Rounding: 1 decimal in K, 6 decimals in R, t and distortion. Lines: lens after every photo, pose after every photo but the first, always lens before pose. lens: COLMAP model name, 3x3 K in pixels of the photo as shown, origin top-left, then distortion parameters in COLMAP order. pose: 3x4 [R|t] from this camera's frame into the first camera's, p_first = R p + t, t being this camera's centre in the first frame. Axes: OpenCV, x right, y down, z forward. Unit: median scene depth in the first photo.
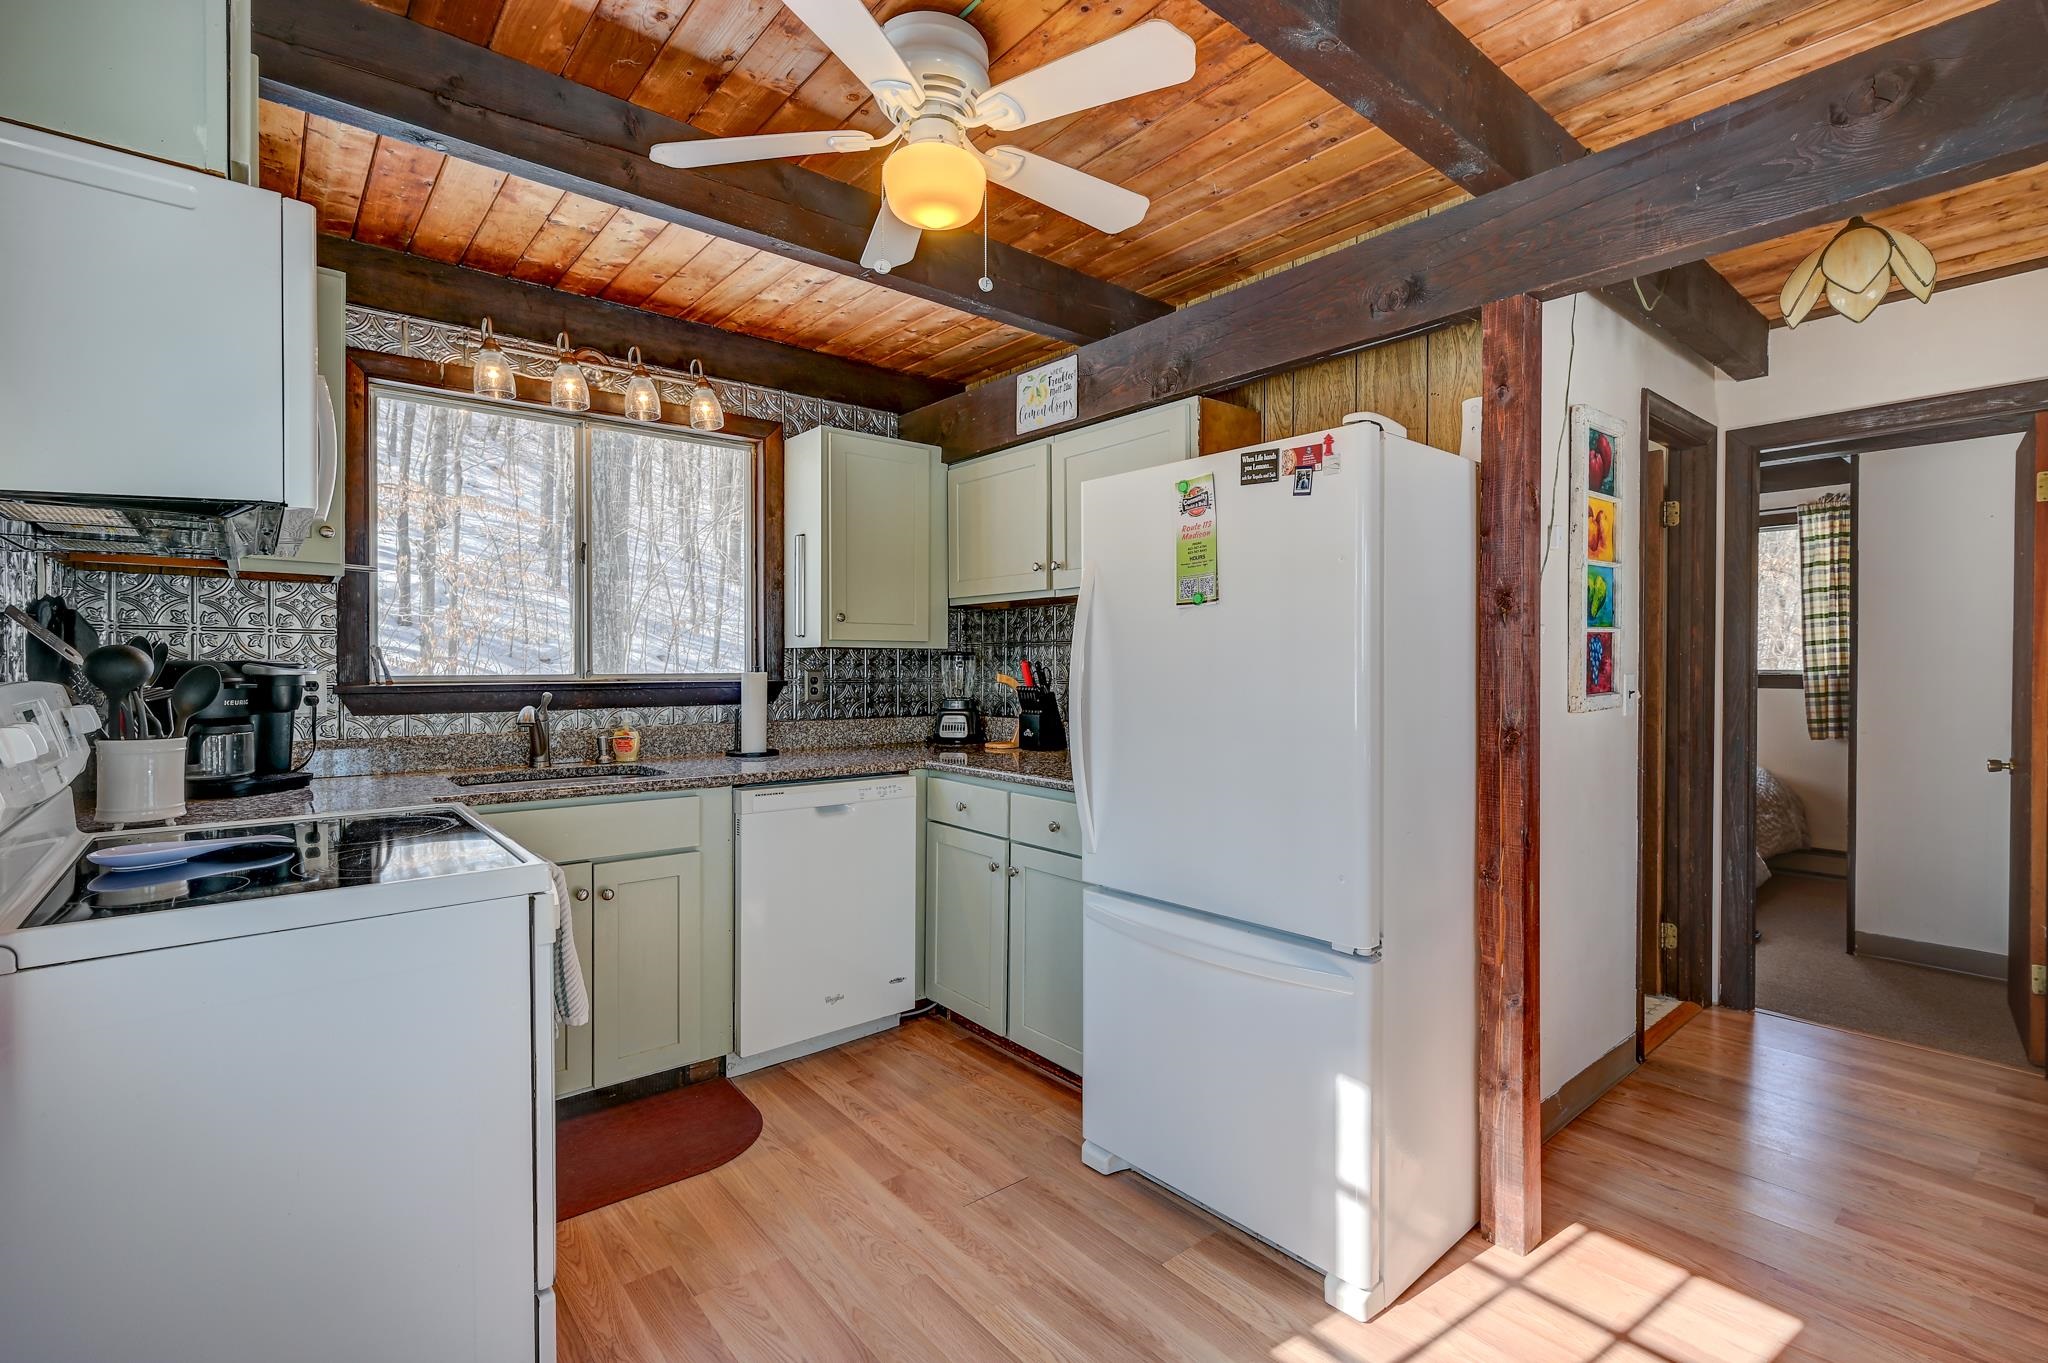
lens RADIAL K [[937.6, 0, 1028.5], [0, 937.6, 672.9], [0, 0, 1]] dist [0.003907, 0.000509]
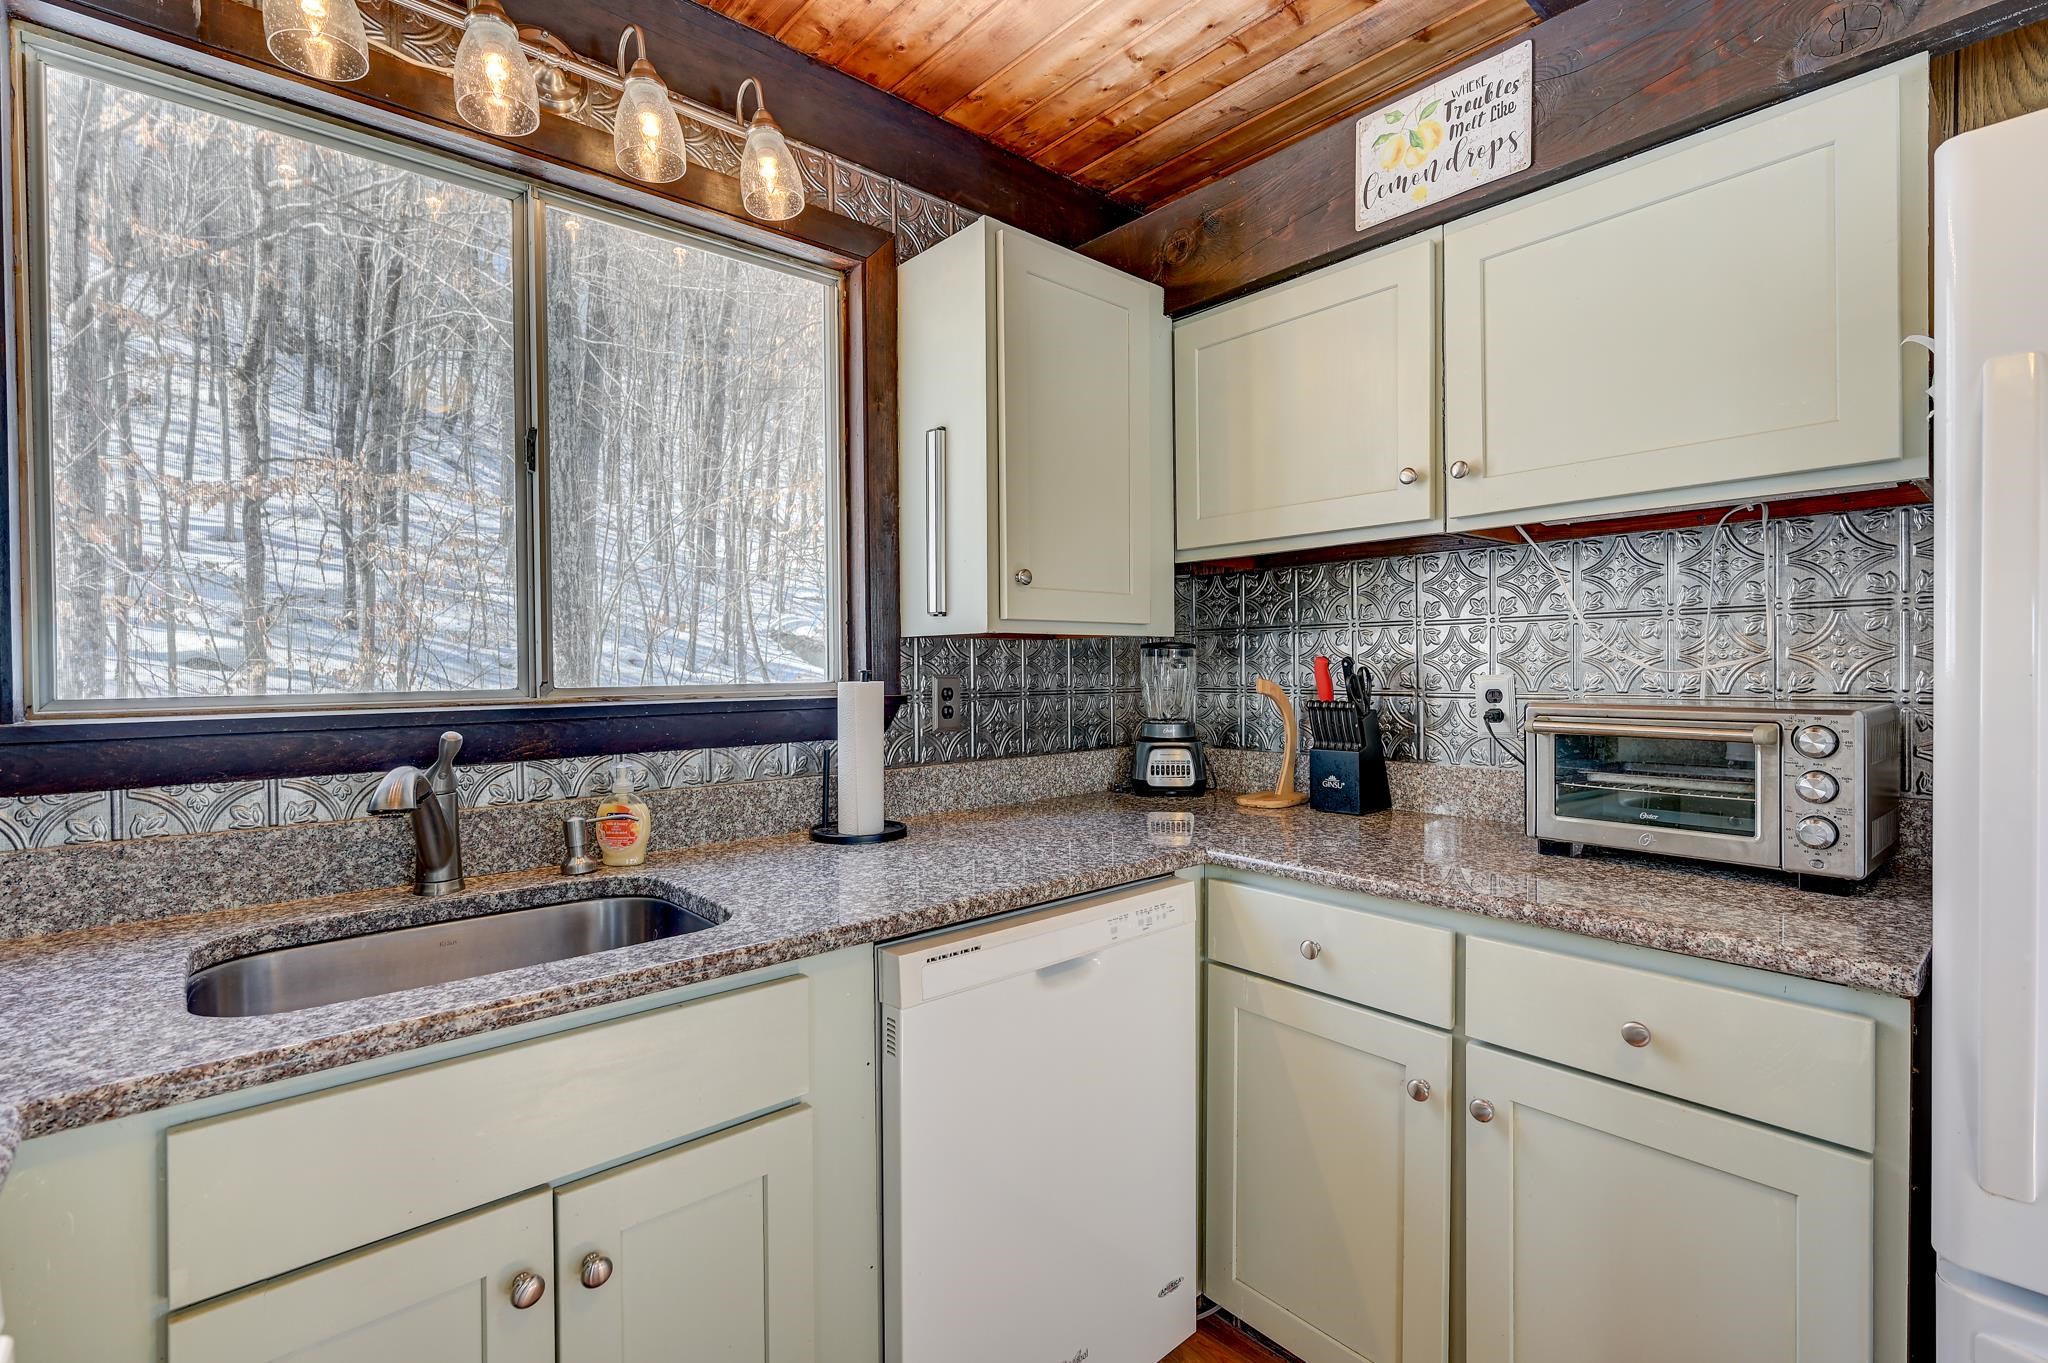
lens RADIAL K [[937.6, 0, 1035.0], [0, 937.6, 677.3], [0, 0, 1]] dist [0.003907, 0.000509]
pose [[0.999354, -0.009904, 0.034540, -0.220295], [0.009764, 0.999943, 0.004230, -0.004548], [-0.034580, -0.003891, 0.999394, 0.481062]]
